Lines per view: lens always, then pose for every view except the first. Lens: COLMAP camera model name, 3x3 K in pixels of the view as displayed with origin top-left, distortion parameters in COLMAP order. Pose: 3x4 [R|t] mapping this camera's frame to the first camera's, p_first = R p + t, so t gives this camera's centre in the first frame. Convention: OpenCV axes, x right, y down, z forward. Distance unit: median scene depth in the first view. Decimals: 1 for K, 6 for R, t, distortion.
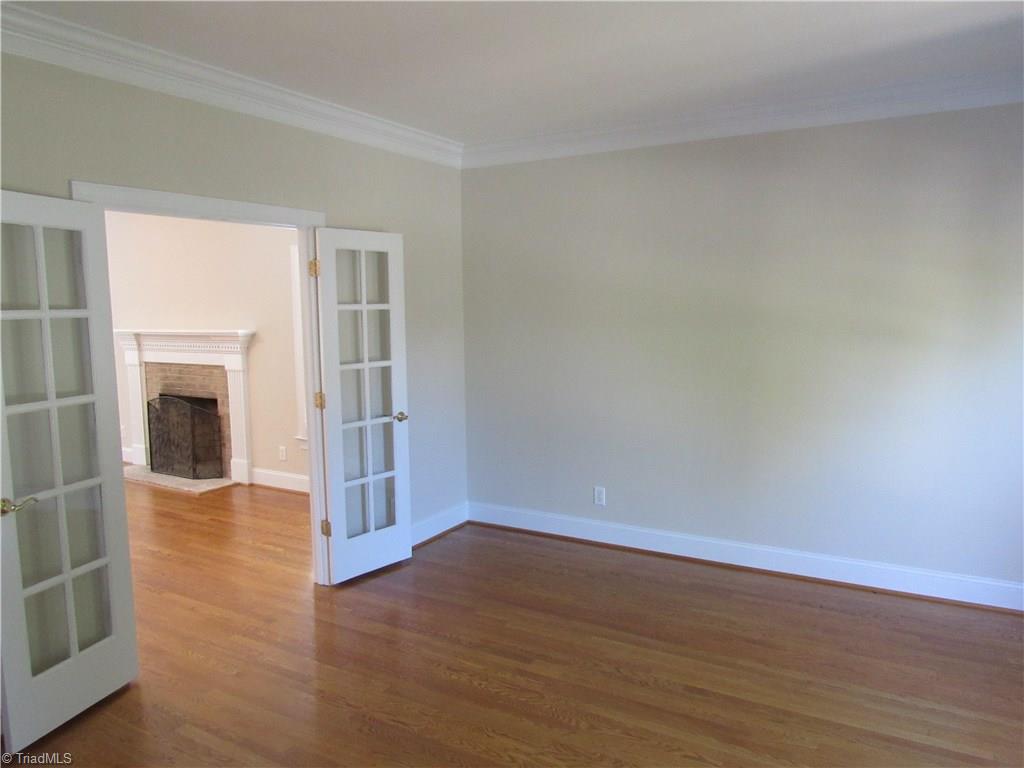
lens RADIAL K [[734.0, 0, 512.0], [0, 734.0, 384.0], [0, 0, 1]] dist [-0.026799, 0.004644]
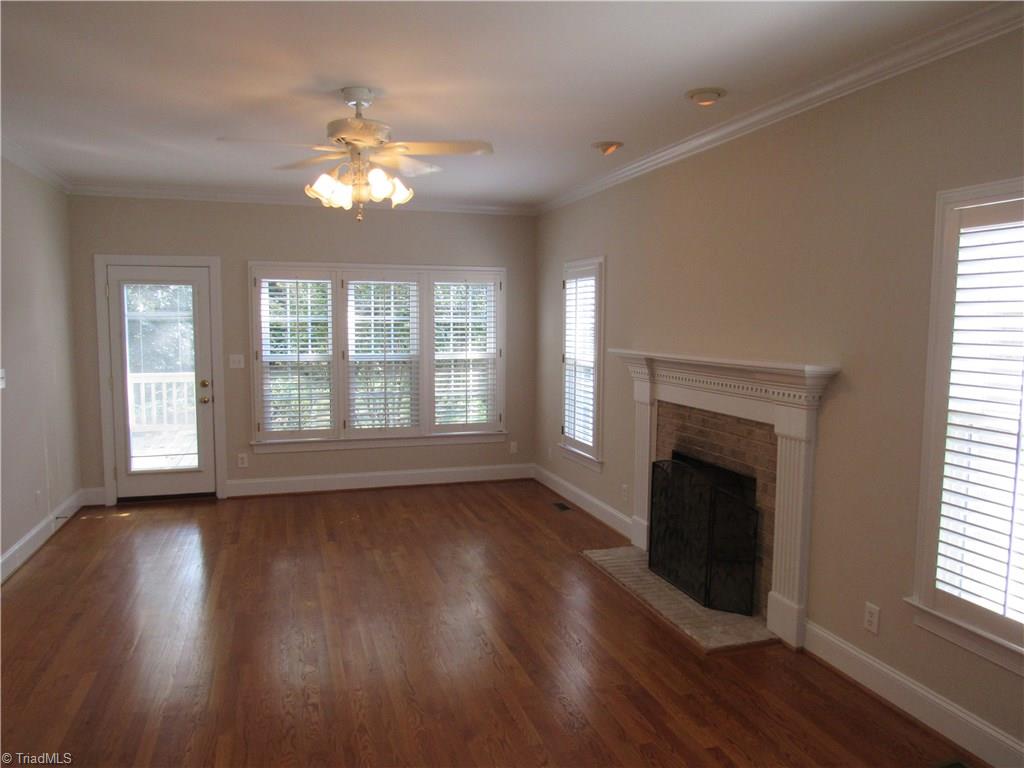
lens RADIAL K [[734.0, 0, 512.0], [0, 734.0, 384.0], [0, 0, 1]] dist [-0.026799, 0.004644]
pose [[0.747090, 0.076045, -0.660359, -0.171222], [-0.090423, 0.995827, 0.012378, -0.044243], [0.658544, 0.050464, 0.750848, 0.434176]]
